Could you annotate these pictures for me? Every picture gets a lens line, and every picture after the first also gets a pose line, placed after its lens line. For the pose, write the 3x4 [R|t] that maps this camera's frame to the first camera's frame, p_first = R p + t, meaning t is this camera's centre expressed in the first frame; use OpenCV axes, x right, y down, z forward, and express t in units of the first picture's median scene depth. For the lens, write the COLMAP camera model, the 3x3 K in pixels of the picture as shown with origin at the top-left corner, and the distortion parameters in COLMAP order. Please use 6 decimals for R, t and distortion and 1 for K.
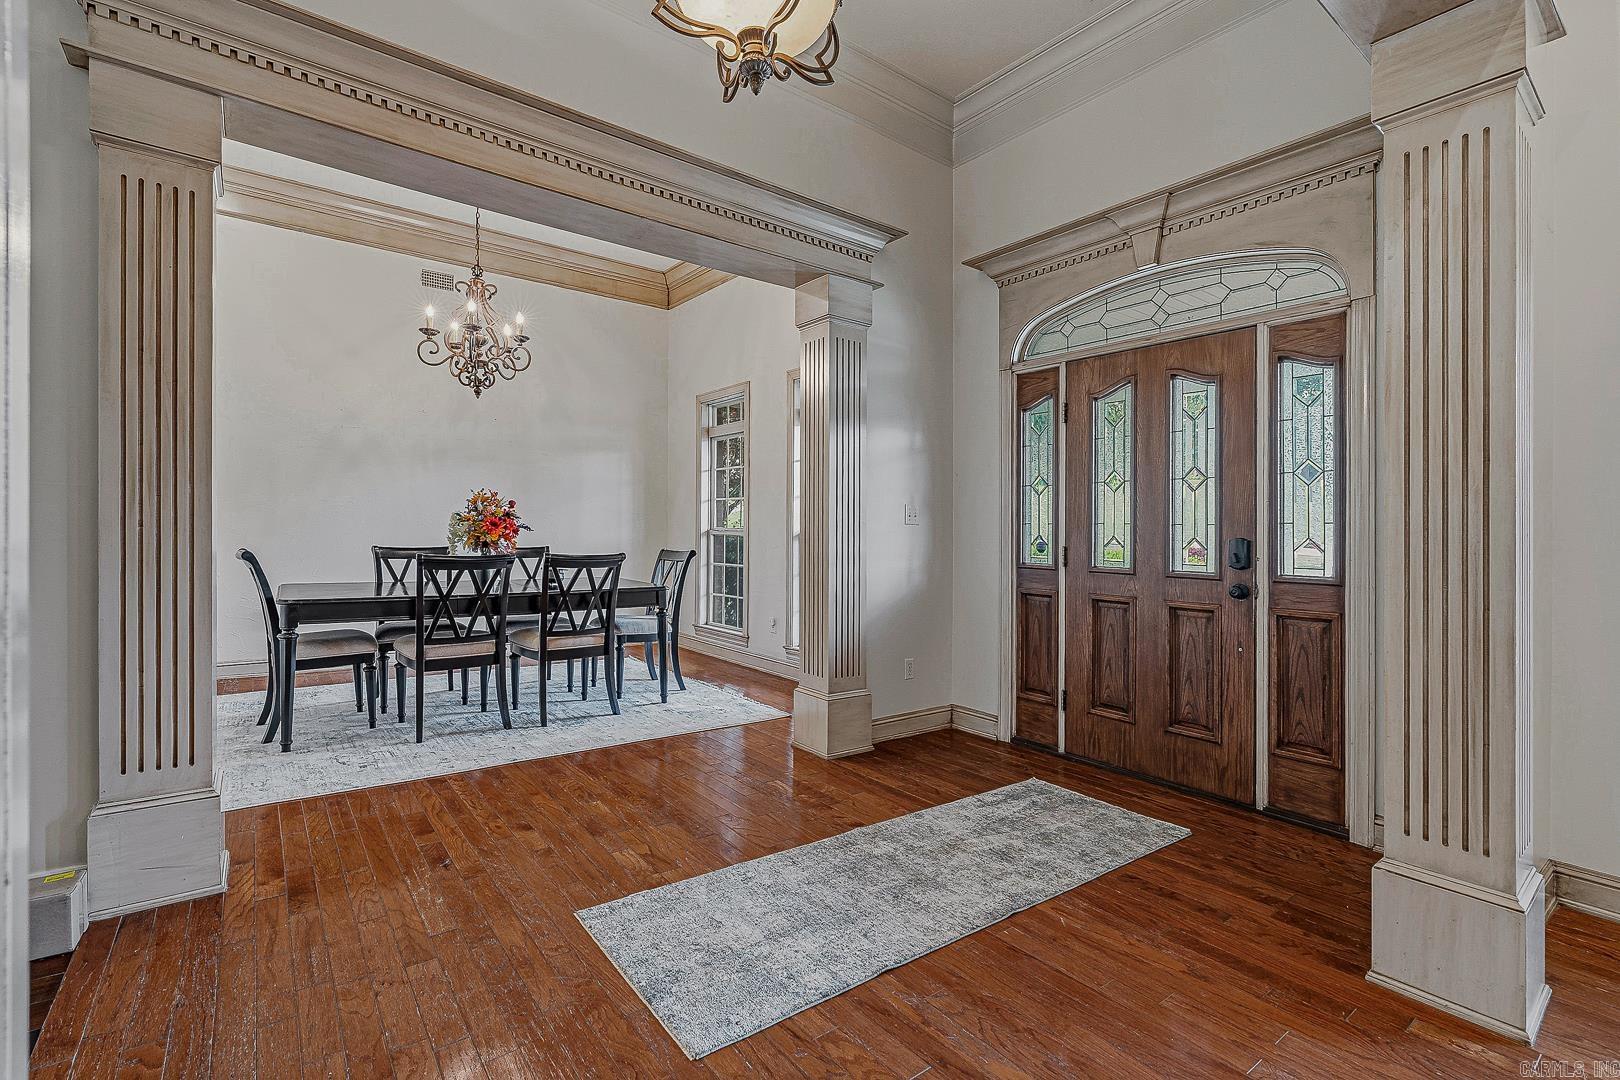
lens RADIAL K [[732.6, 0, 814.0], [0, 732.6, 539.9], [0, 0, 1]] dist [-0.007329, 0.003360]
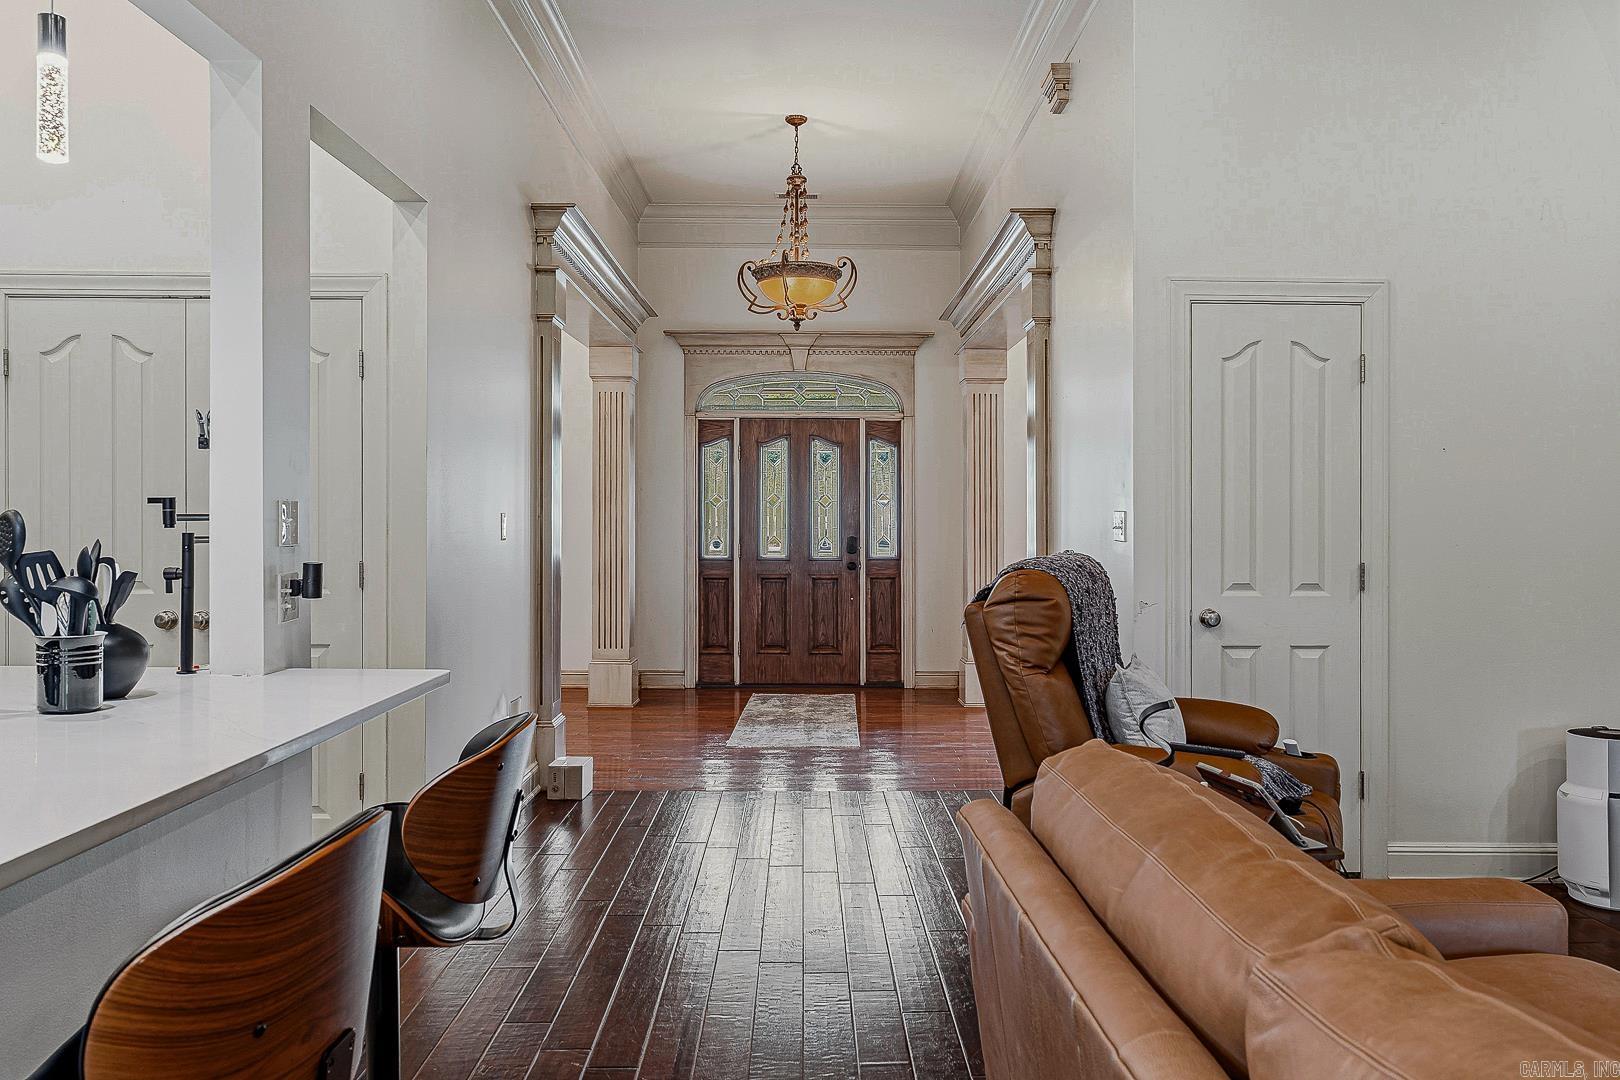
lens RADIAL K [[1414.6, 0, 797.9], [0, 1414.6, 546.8], [0, 0, 1]] dist [0.003940, 0.005163]
pose [[0.583409, -0.028453, 0.811680, -2.227203], [0.013648, 0.999589, 0.025230, -0.063708], [-0.812064, -0.003641, 0.583557, -0.881893]]
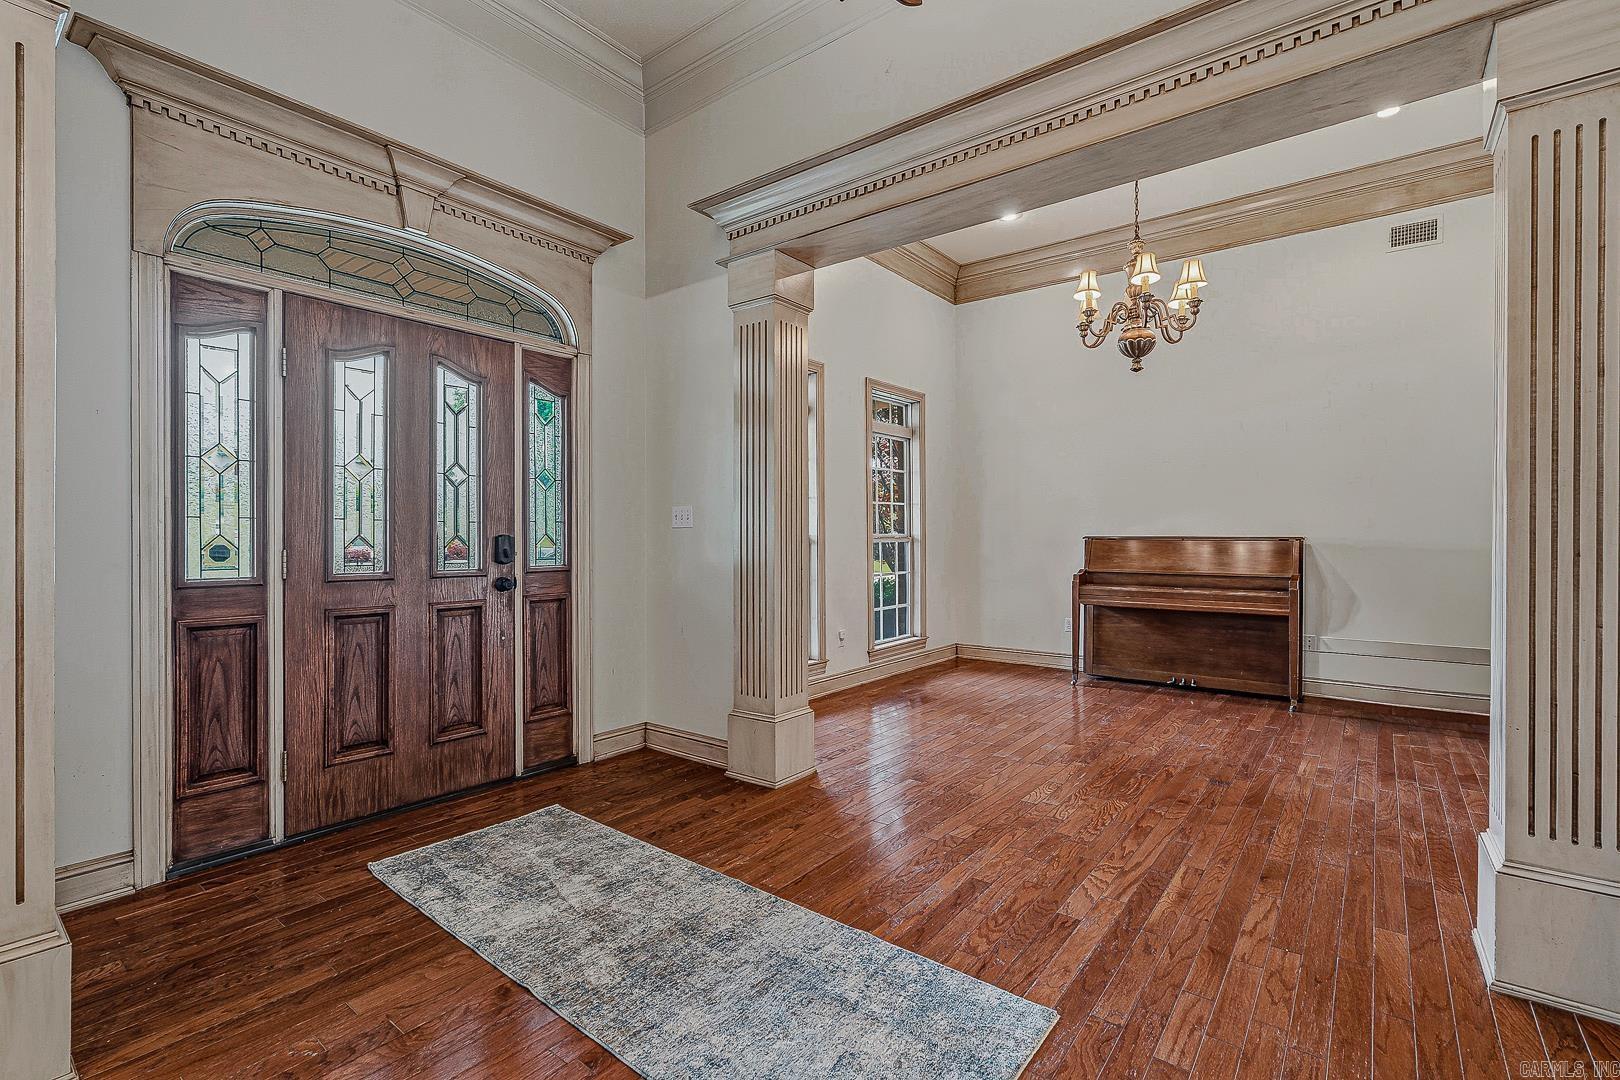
lens RADIAL K [[732.6, 0, 805.7], [0, 732.6, 534.8], [0, 0, 1]] dist [-0.007329, 0.003360]
pose [[-0.247489, -0.014755, 0.968778, -0.556449], [0.007311, 0.999827, 0.017095, -0.017250], [-0.968863, 0.011314, -0.247338, 0.807089]]
